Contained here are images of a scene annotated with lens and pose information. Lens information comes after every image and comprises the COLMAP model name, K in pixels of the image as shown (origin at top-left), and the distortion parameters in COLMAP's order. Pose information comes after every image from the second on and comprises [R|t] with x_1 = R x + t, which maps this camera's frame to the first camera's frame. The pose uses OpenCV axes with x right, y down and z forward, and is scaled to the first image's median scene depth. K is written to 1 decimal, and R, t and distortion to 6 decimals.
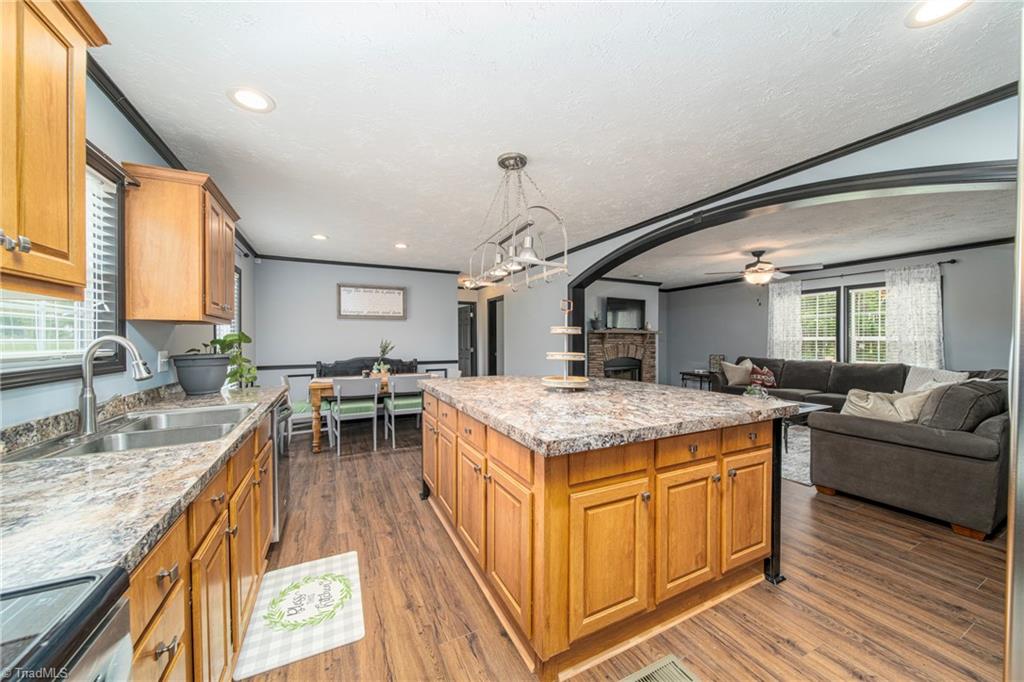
lens RADIAL K [[358.4, 0, 515.2], [0, 358.4, 342.8], [0, 0, 1]] dist [0.000752, -0.000618]
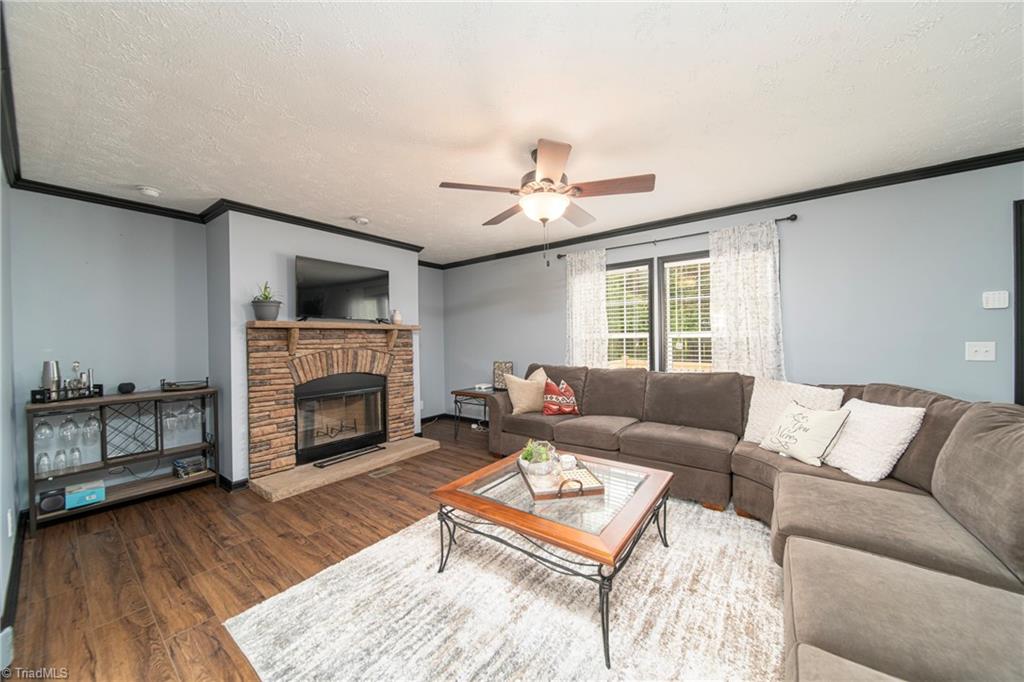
lens RADIAL K [[358.4, 0, 509.6], [0, 358.4, 339.9], [0, 0, 1]] dist [0.000752, -0.000618]
pose [[0.899511, -0.010699, 0.436767, 0.337477], [0.015398, 0.999855, -0.007220, -0.002269], [-0.436627, 0.013220, 0.899546, 0.471366]]
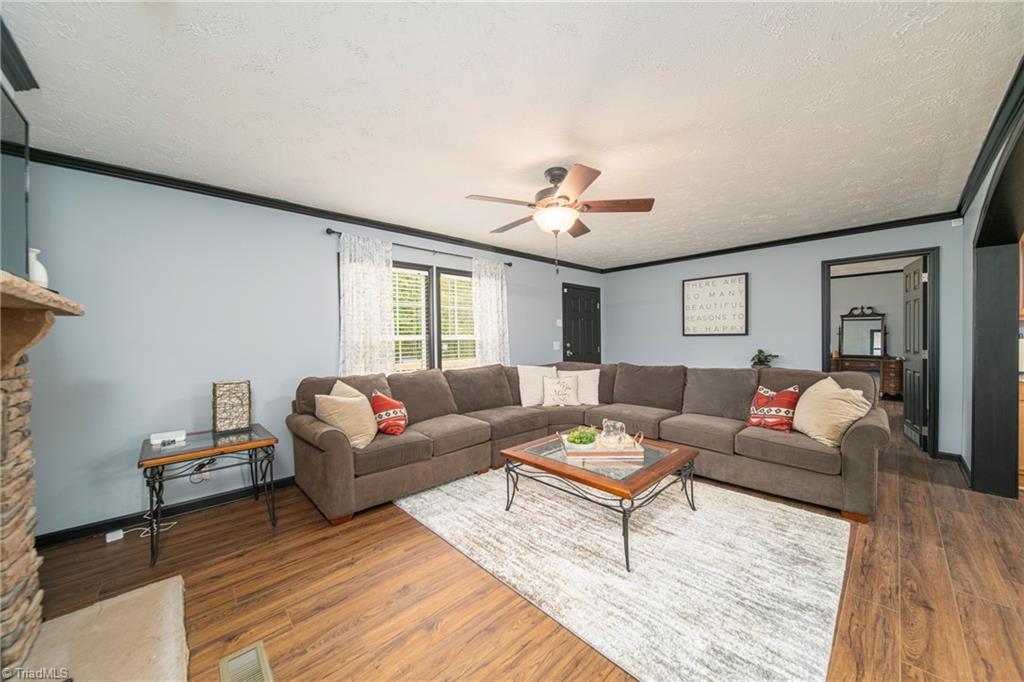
lens RADIAL K [[358.4, 0, 515.2], [0, 358.4, 341.3], [0, 0, 1]] dist [0.000752, -0.000618]
pose [[-0.274112, -0.001297, 0.961697, 0.146522], [0.025378, 0.999641, 0.008582, -0.005890], [-0.961363, 0.026758, -0.273981, 0.955868]]
